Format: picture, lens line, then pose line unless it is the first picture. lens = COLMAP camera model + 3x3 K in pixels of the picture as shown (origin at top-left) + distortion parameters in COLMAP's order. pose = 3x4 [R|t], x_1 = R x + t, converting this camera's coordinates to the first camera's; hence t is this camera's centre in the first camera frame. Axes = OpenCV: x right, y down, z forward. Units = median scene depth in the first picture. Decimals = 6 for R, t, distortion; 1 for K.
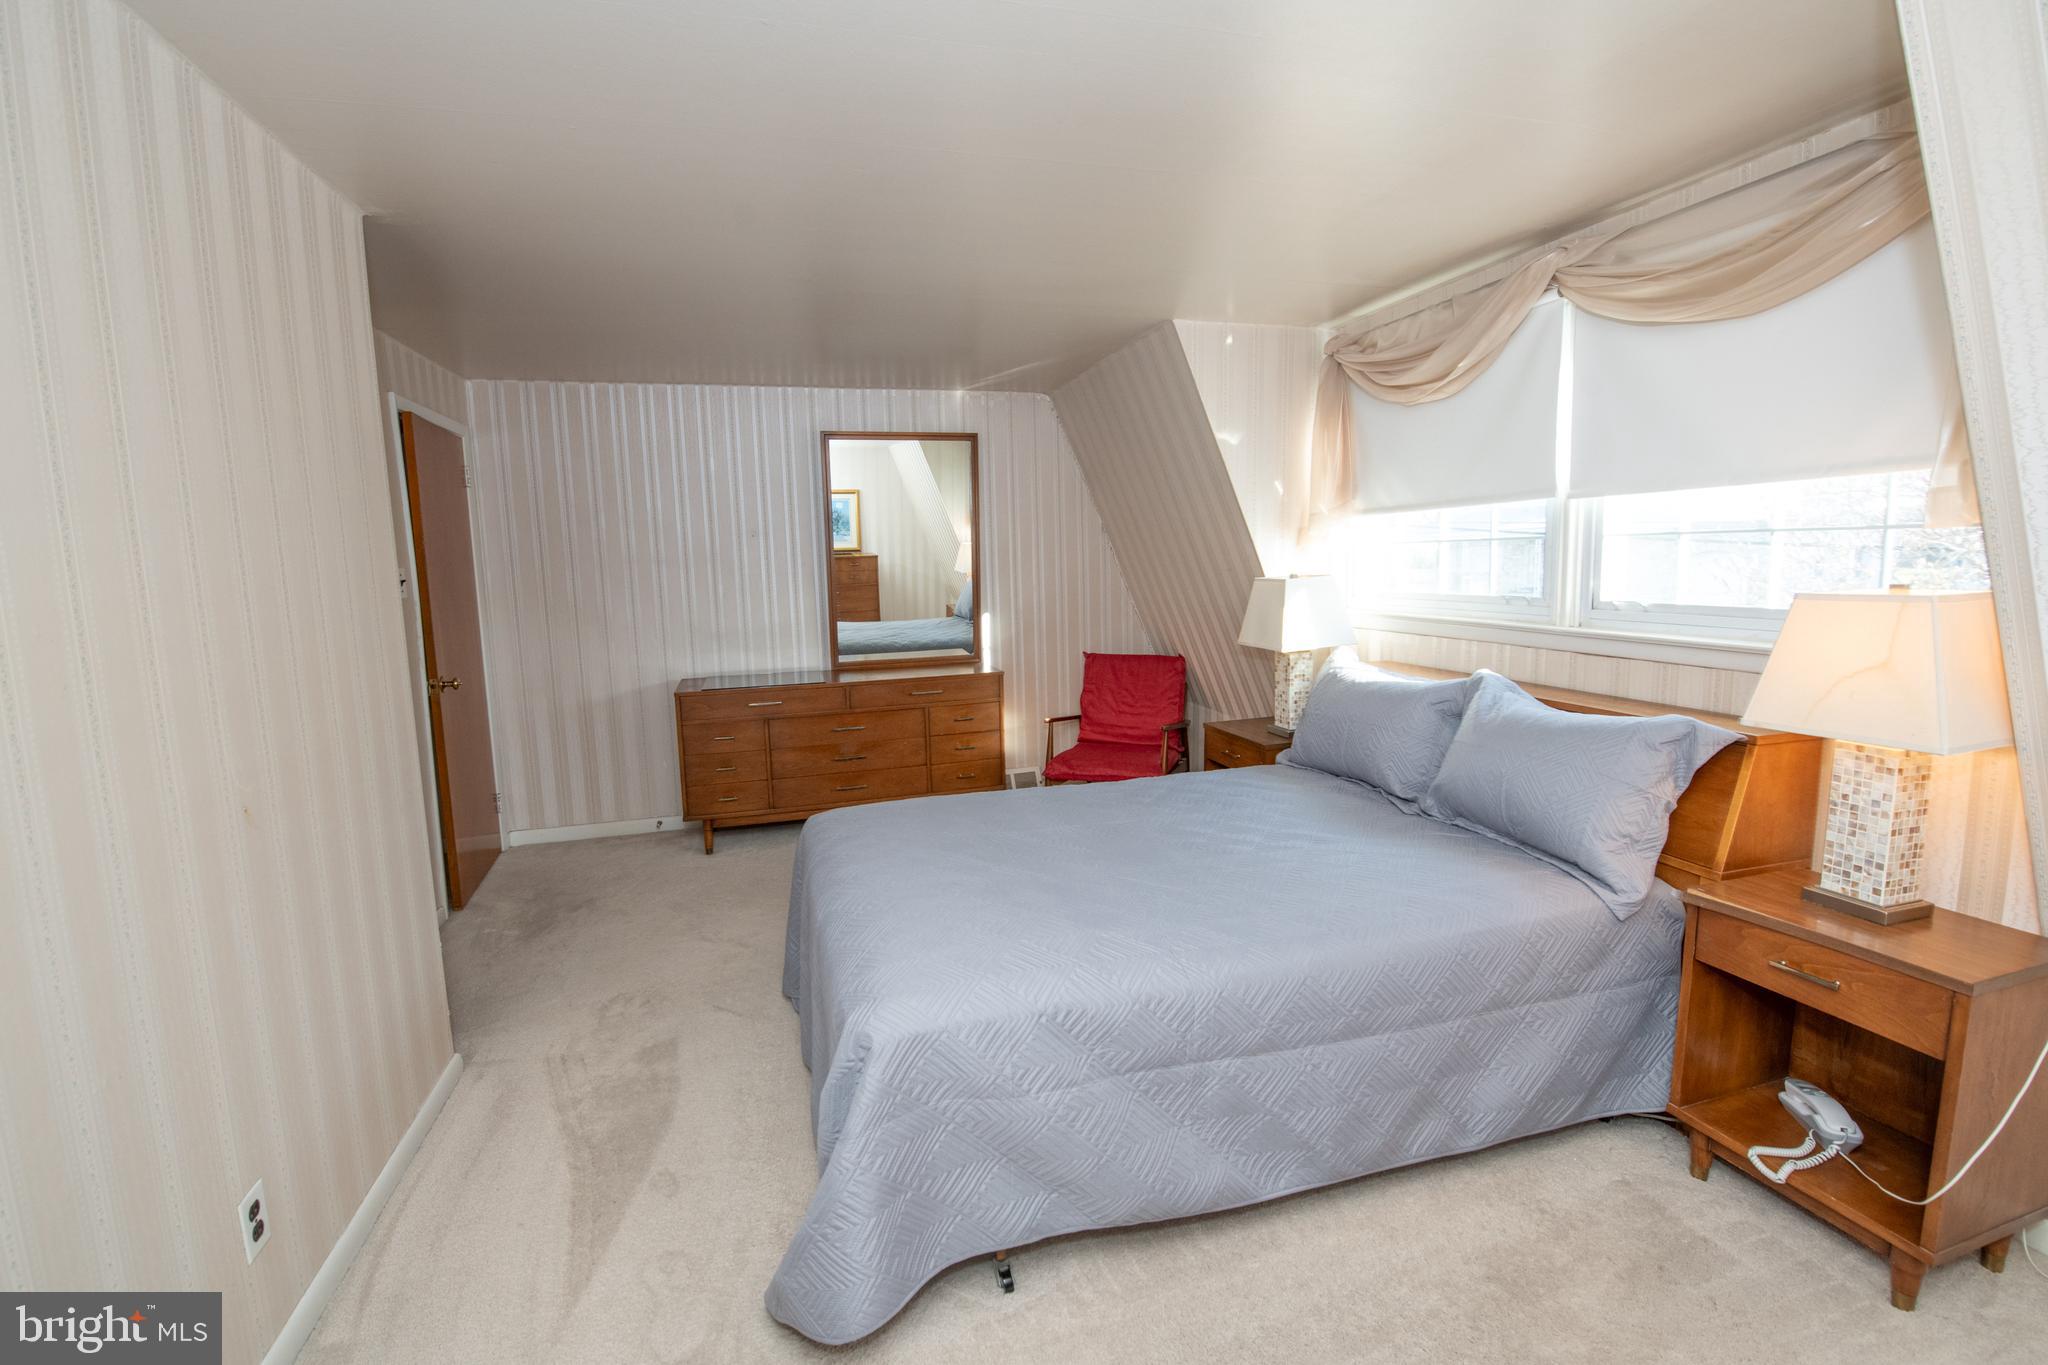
lens RADIAL K [[846.9, 0, 1031.0], [0, 846.9, 663.5], [0, 0, 1]] dist [-0.013847, -0.000657]
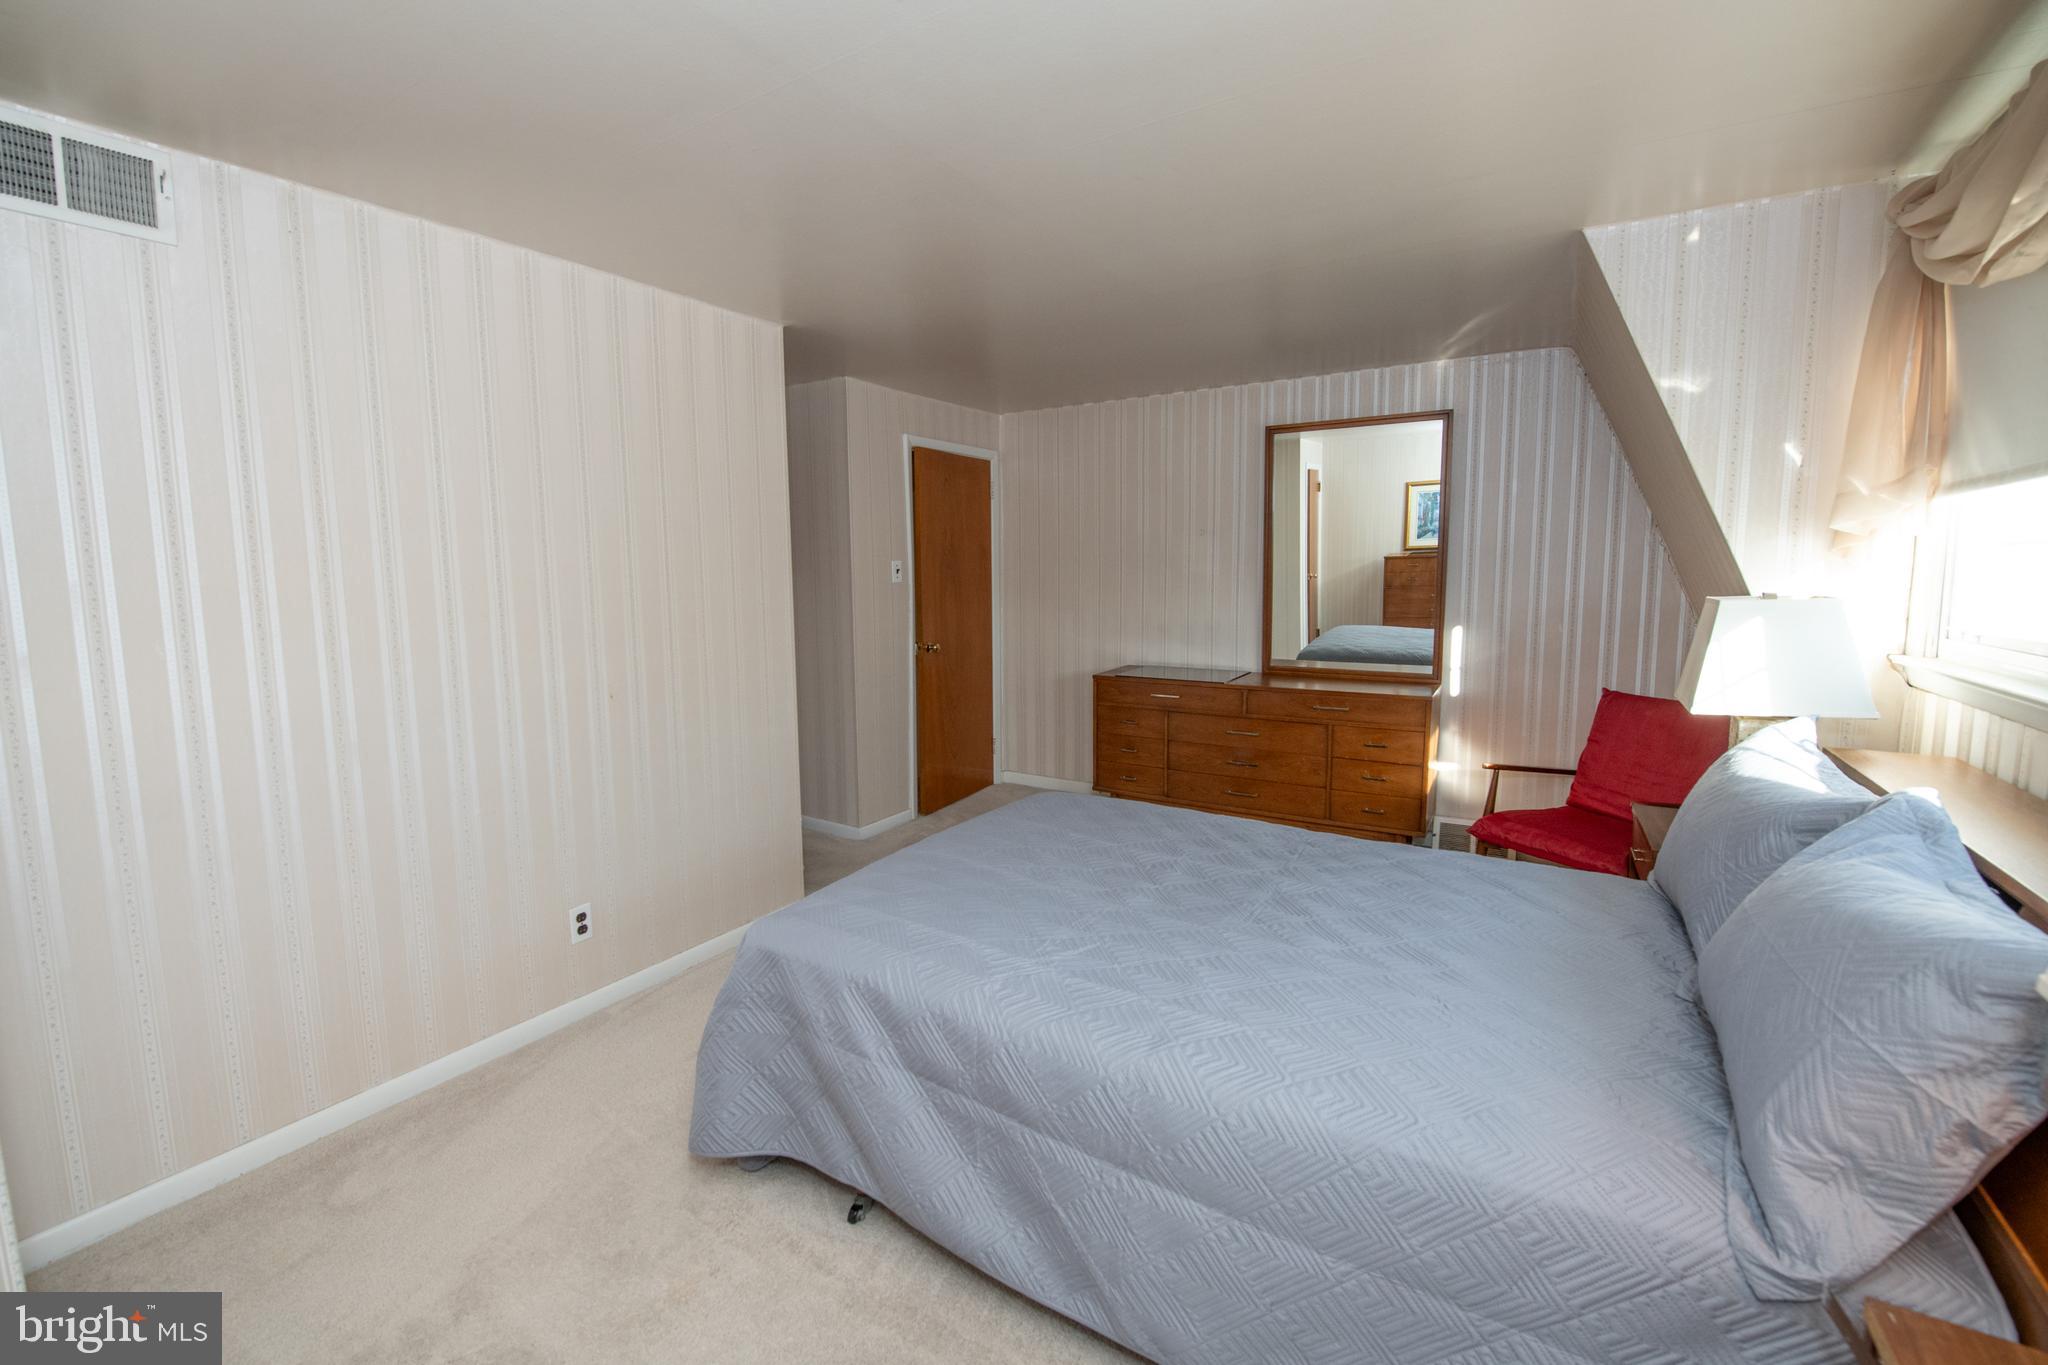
lens RADIAL K [[874.3, 0, 1024.7], [0, 874.3, 650.1], [0, 0, 1]] dist [-0.011844, -0.003442]
pose [[0.663388, 0.092689, -0.742513, 0.347863], [-0.102504, 0.994201, 0.032527, -0.024012], [0.741221, 0.054533, 0.669042, 0.142589]]
